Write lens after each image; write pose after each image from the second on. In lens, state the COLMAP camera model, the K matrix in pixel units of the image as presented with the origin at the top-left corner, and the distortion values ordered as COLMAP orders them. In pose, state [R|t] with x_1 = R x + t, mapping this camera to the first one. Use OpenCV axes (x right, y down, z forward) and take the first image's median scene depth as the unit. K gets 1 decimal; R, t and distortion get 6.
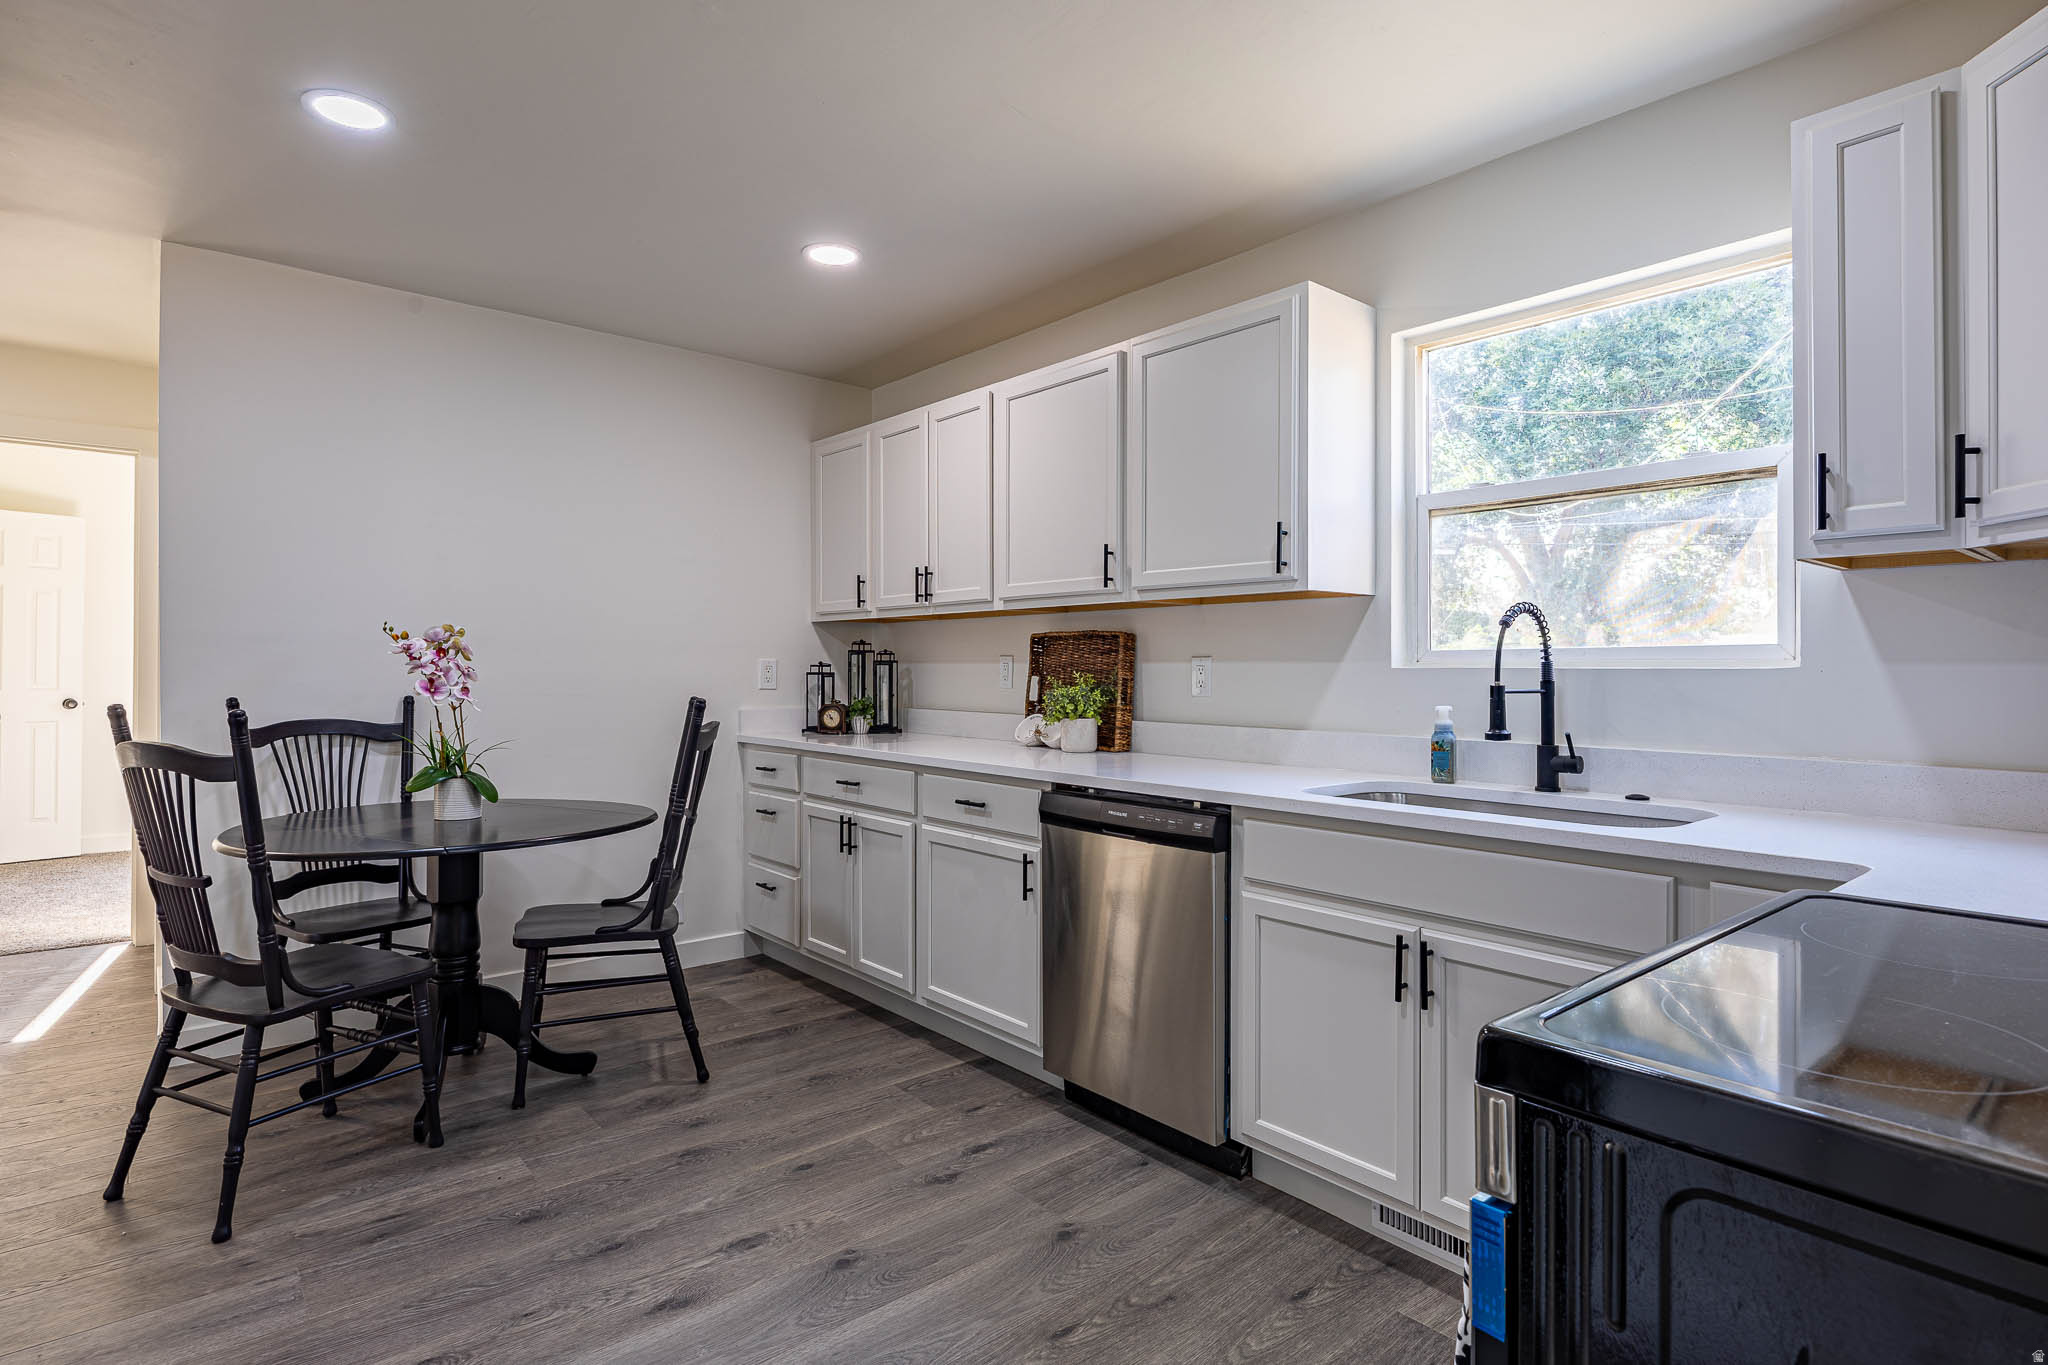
lens RADIAL K [[1013.1, 0, 1024.0], [0, 1013.1, 682.5], [0, 0, 1]] dist [-0.004041, -0.000566]
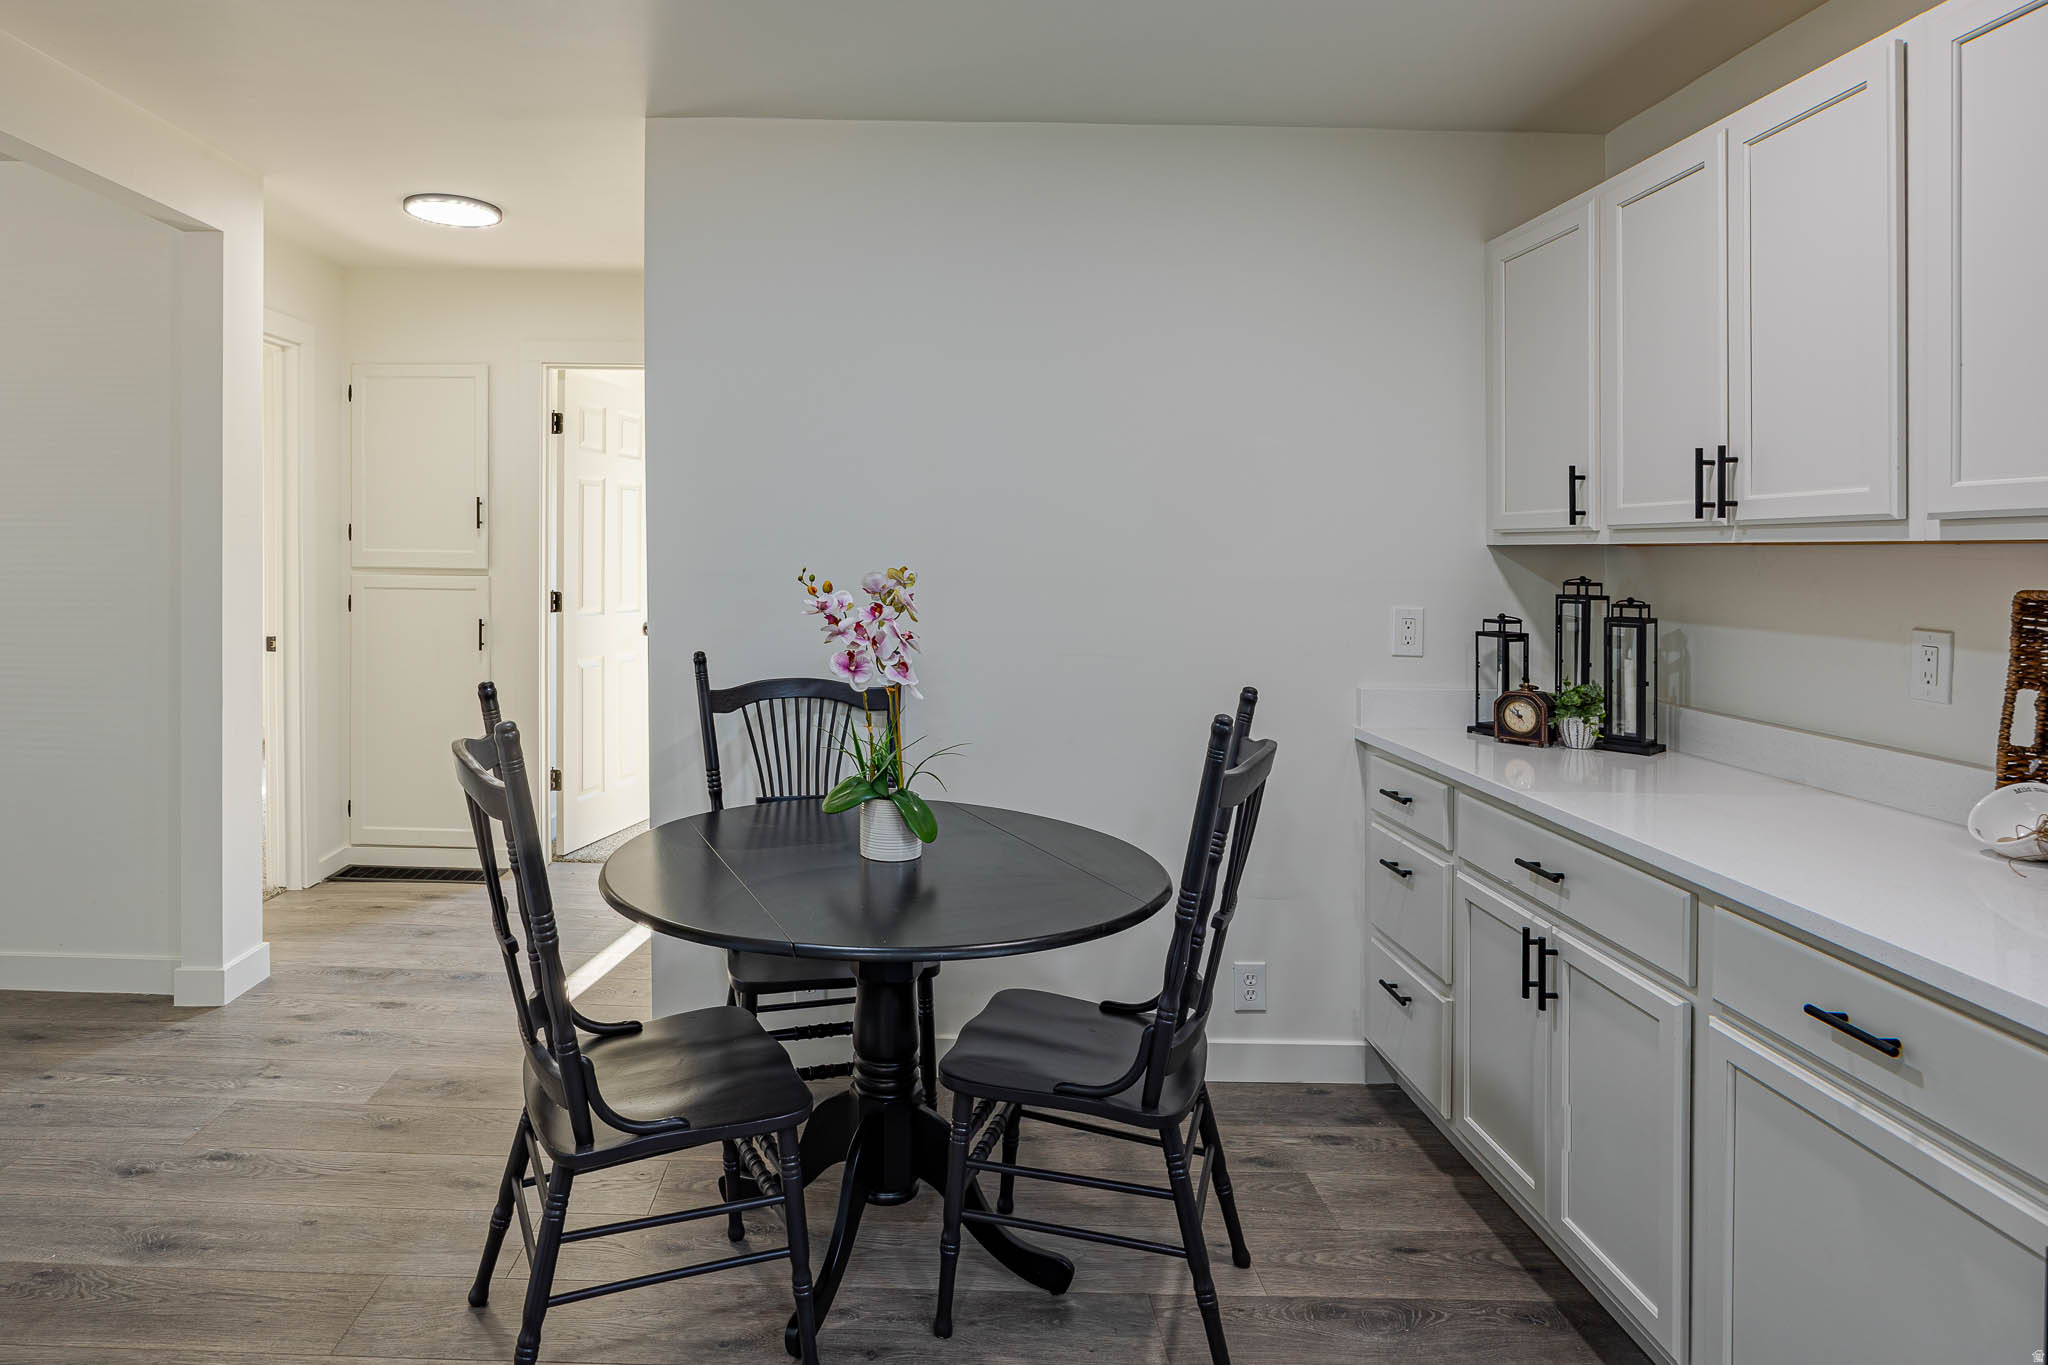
lens RADIAL K [[1014.6, 0, 1021.3], [0, 1014.6, 517.7], [0, 0, 1]] dist [-0.004916, 0.000008]
pose [[0.765909, -0.000957, -0.642948, -0.040524], [-0.021986, 0.999375, -0.027677, -0.057406], [0.642573, 0.035334, 0.765410, 0.400337]]
